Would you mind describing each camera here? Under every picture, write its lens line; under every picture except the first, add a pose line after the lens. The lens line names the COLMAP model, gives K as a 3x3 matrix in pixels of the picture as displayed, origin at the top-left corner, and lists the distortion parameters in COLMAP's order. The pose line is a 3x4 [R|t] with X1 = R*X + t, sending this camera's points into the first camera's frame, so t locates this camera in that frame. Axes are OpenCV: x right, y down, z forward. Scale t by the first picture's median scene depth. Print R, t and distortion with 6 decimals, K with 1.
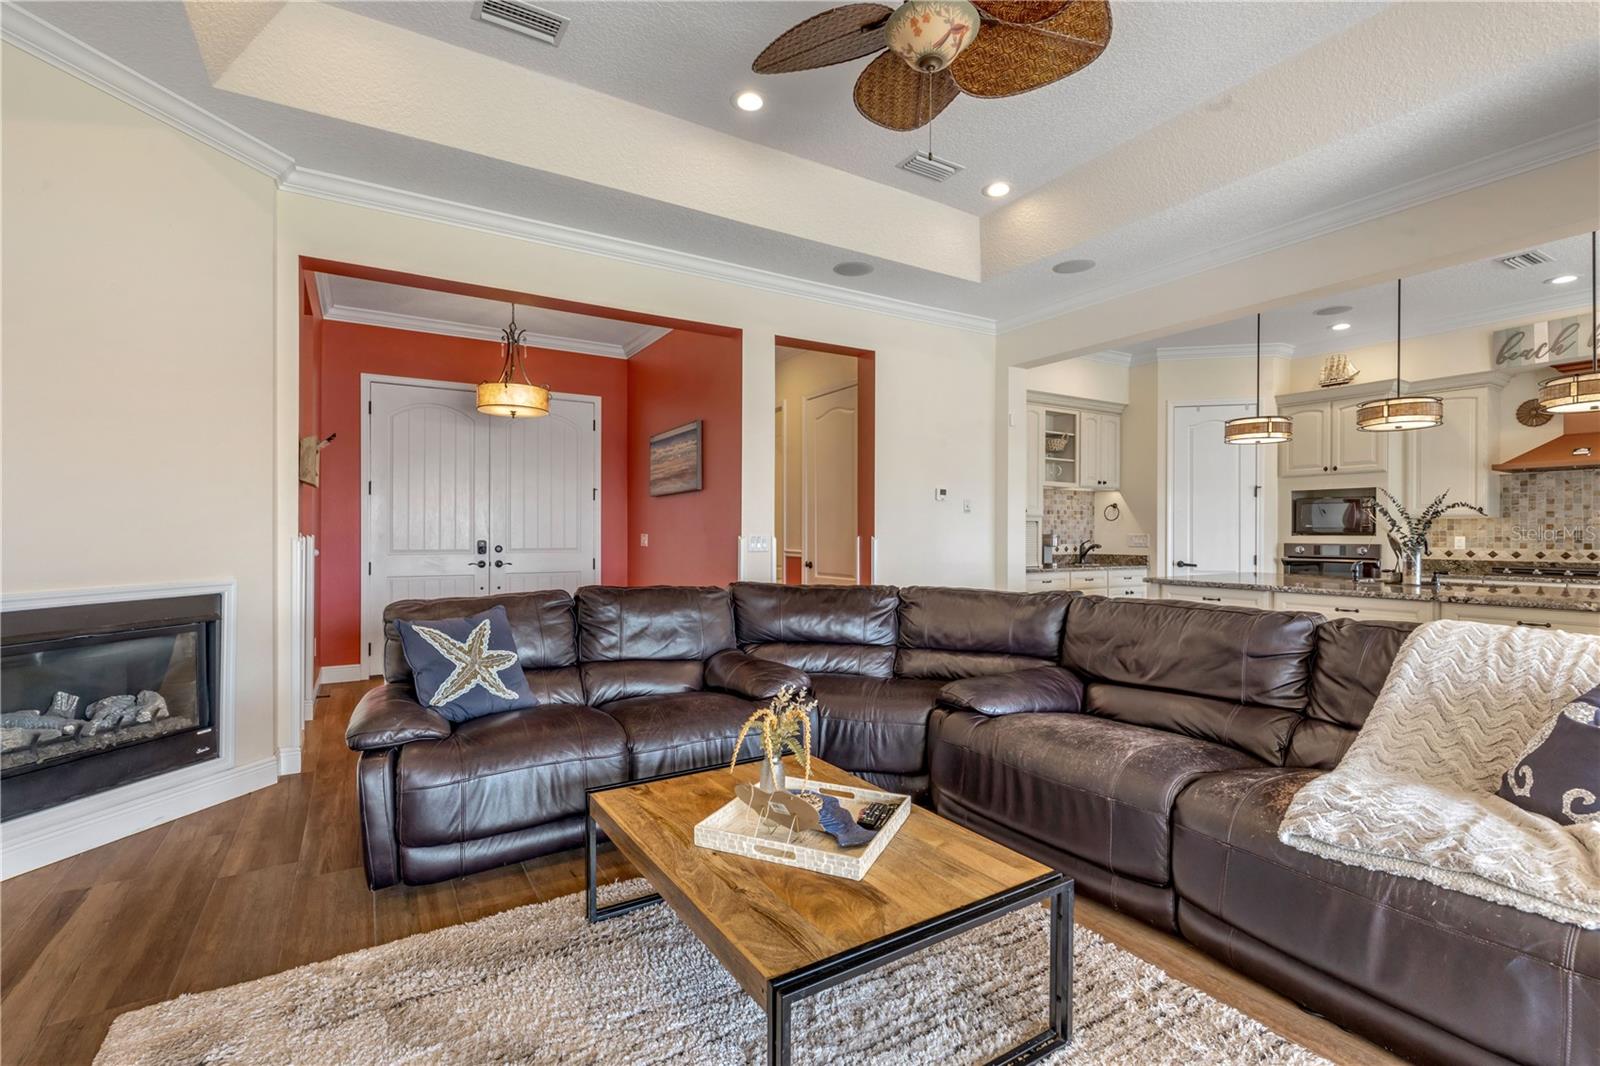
lens RADIAL K [[724.2, 0, 798.6], [0, 724.2, 533.4], [0, 0, 1]] dist [0.006785, -0.002515]
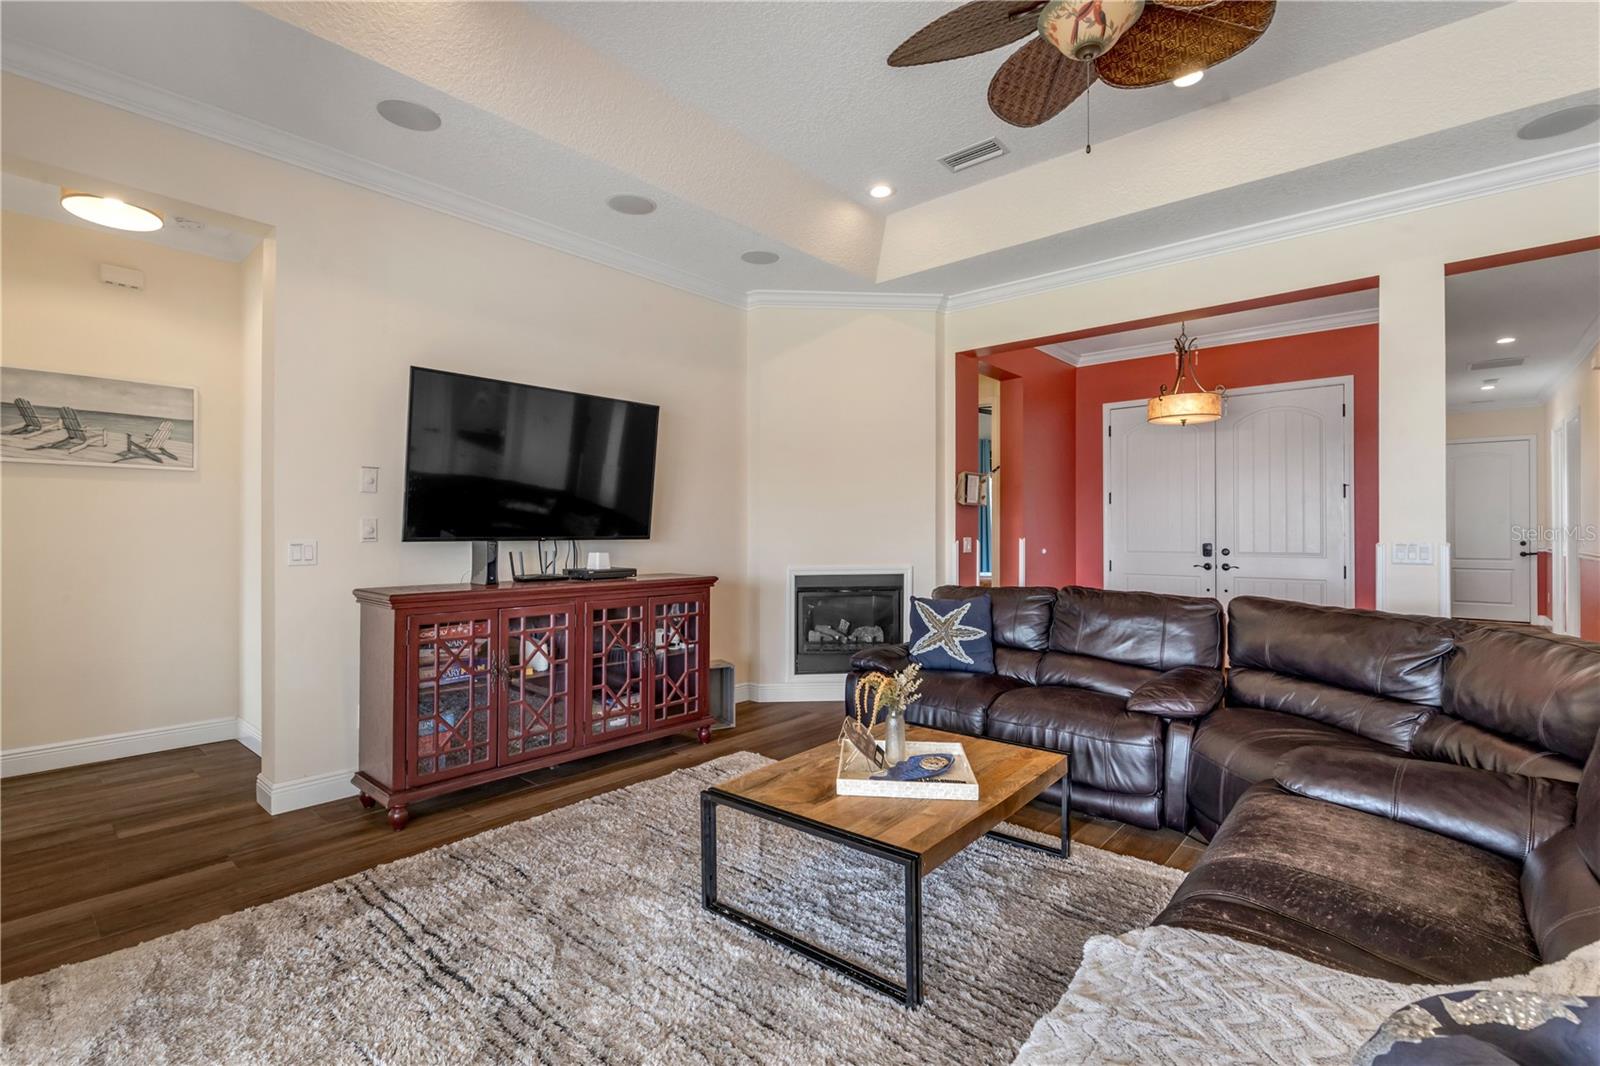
lens RADIAL K [[724.2, 0, 793.5], [0, 724.2, 527.5], [0, 0, 1]] dist [0.006785, -0.002515]
pose [[0.304068, -0.007563, -0.952620, 0.415905], [0.002713, 0.999971, -0.007073, -0.007773], [0.952647, -0.000434, 0.304080, 0.147528]]
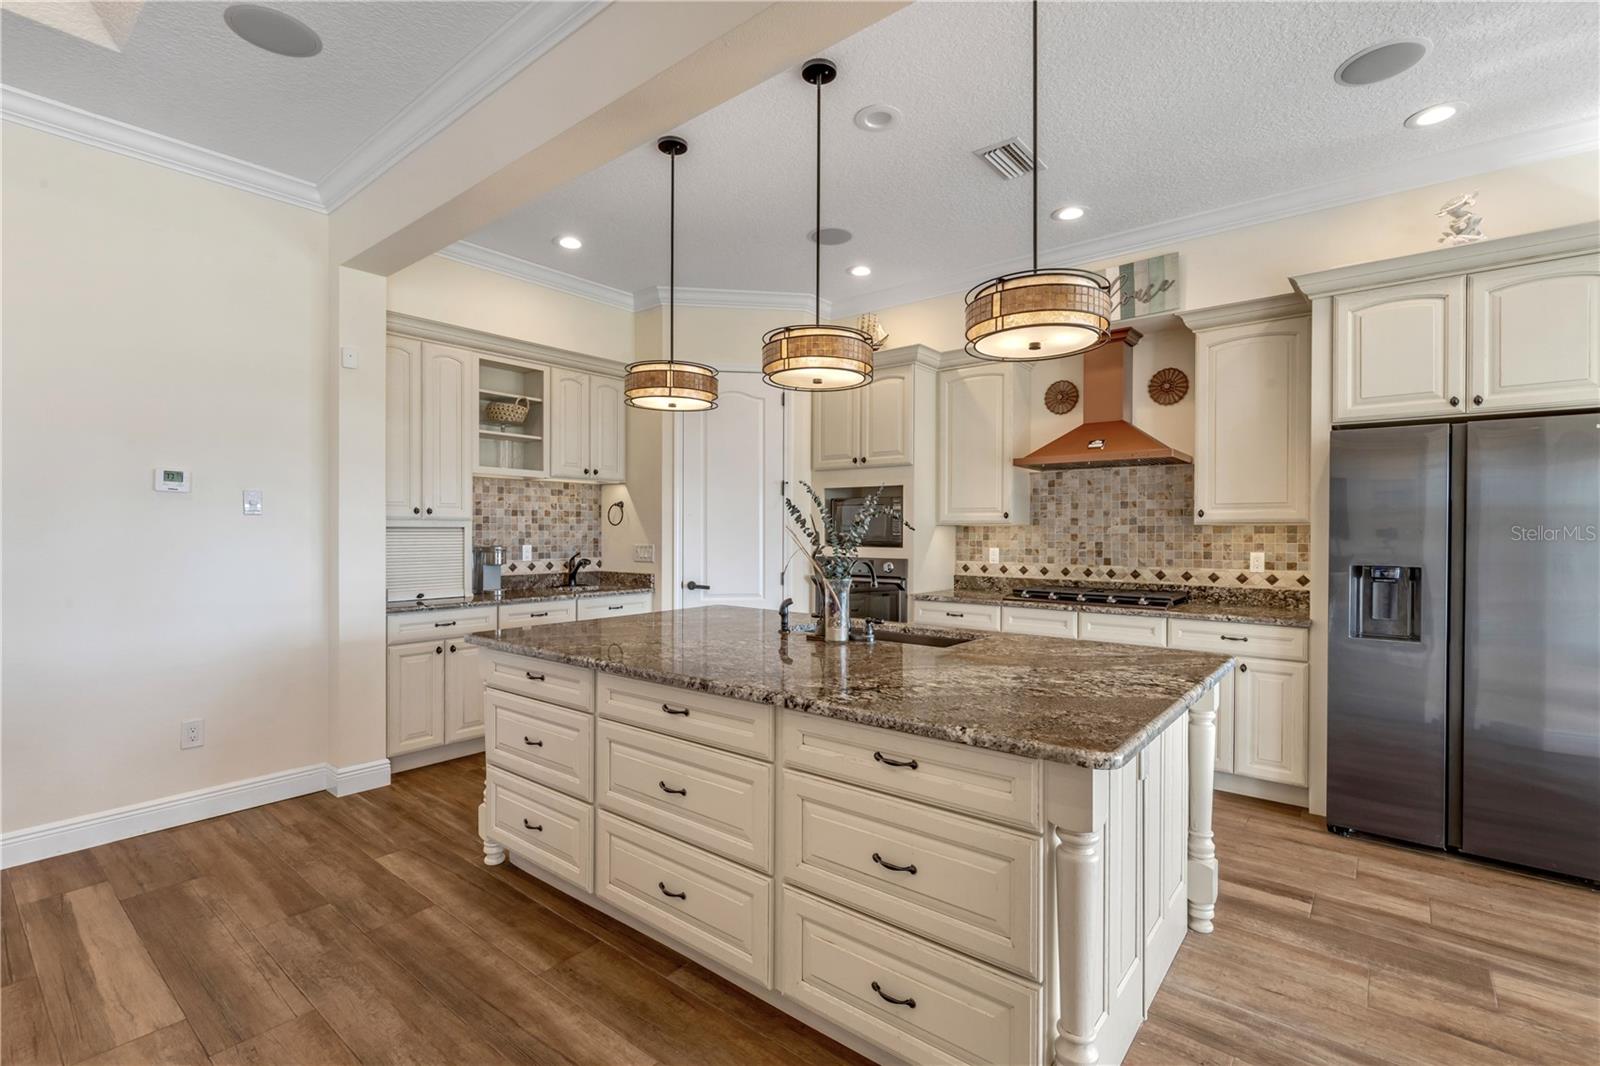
lens RADIAL K [[724.2, 0, 796.6], [0, 724.2, 533.8], [0, 0, 1]] dist [0.006785, -0.002515]
pose [[0.942272, -0.001671, 0.334844, 0.478672], [-0.000377, 0.999982, 0.006051, -0.018126], [-0.334848, -0.005828, 0.942254, 0.345010]]
